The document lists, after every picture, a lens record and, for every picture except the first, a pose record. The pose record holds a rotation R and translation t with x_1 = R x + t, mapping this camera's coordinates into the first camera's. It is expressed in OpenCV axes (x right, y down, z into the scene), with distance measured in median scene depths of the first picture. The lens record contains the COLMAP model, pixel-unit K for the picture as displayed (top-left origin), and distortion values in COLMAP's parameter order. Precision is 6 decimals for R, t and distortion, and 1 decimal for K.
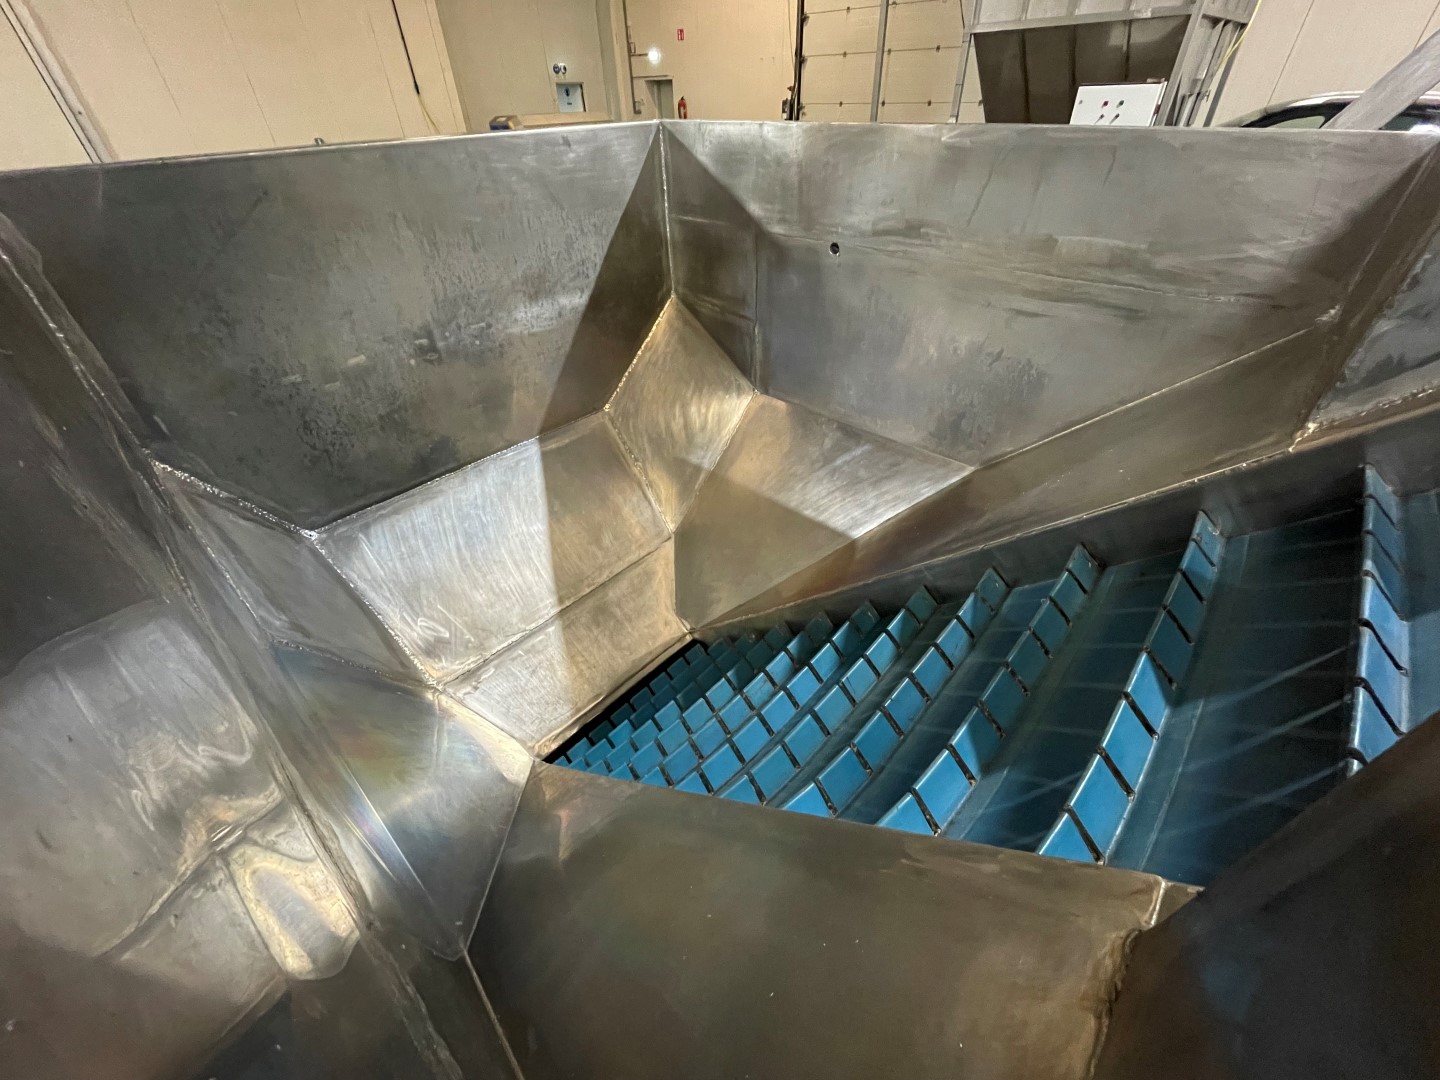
lens RADIAL K [[582.8, 0, 721.8], [0, 582.8, 548.6], [0, 0, 1]] dist [-0.002589, -0.000399]
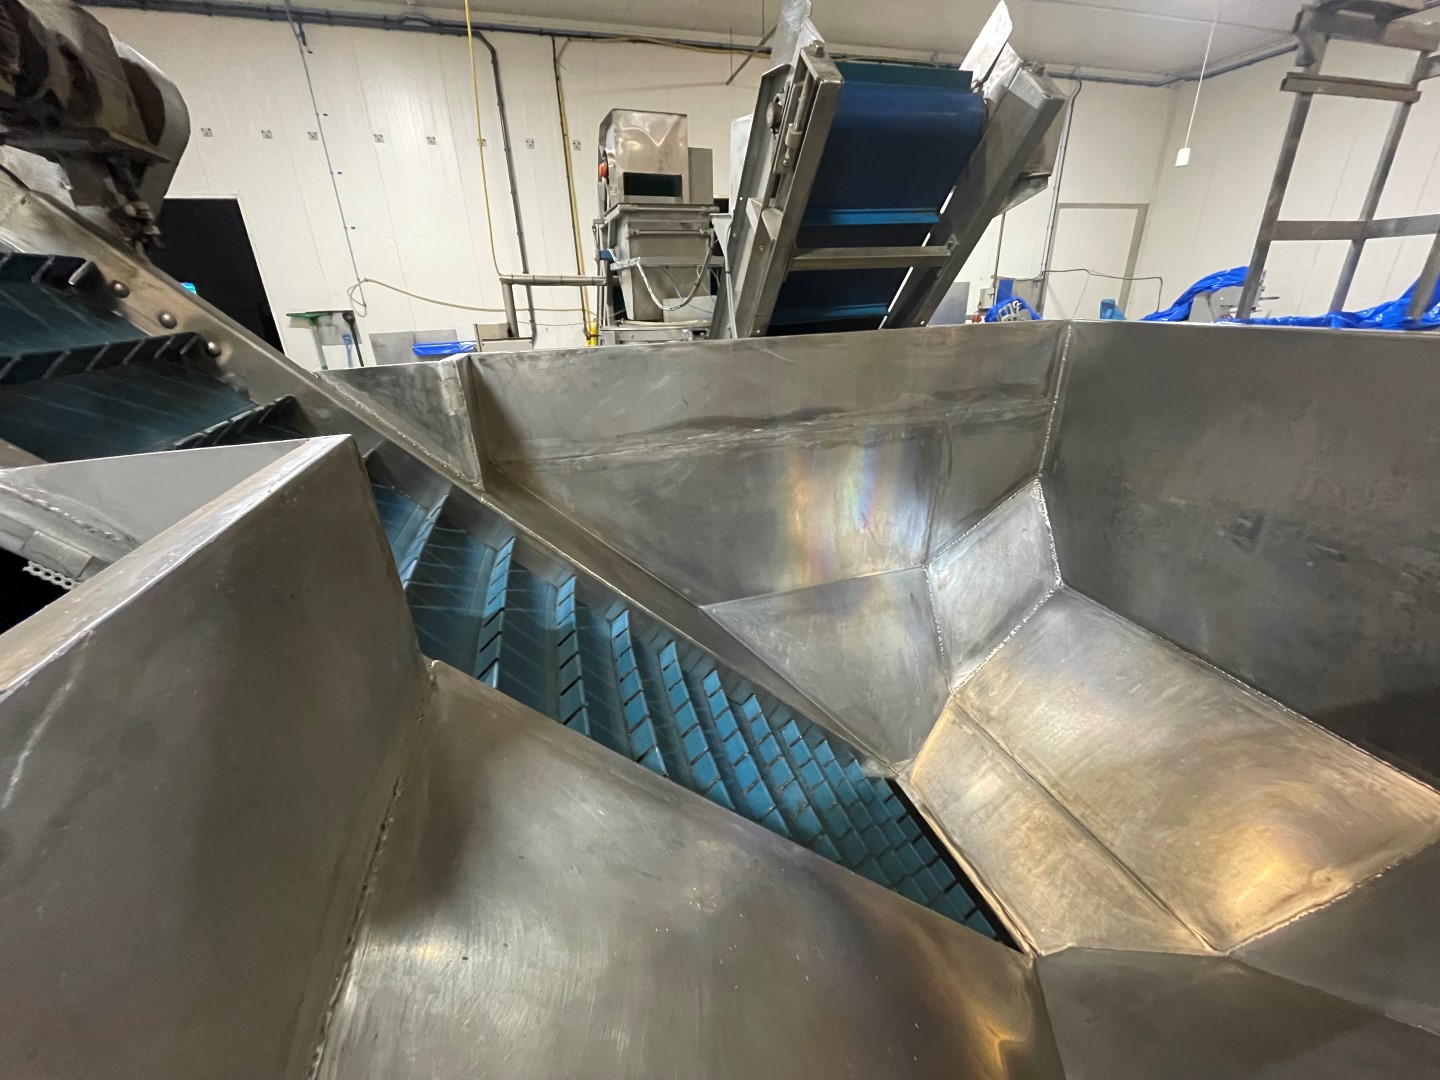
lens RADIAL K [[582.8, 0, 726.6], [0, 582.8, 532.6], [0, 0, 1]] dist [-0.002589, -0.000399]
pose [[-0.522569, 0.358396, -0.773611, 0.600264], [-0.497244, 0.608954, 0.618000, -0.500246], [0.692582, 0.707621, -0.140010, 0.579146]]
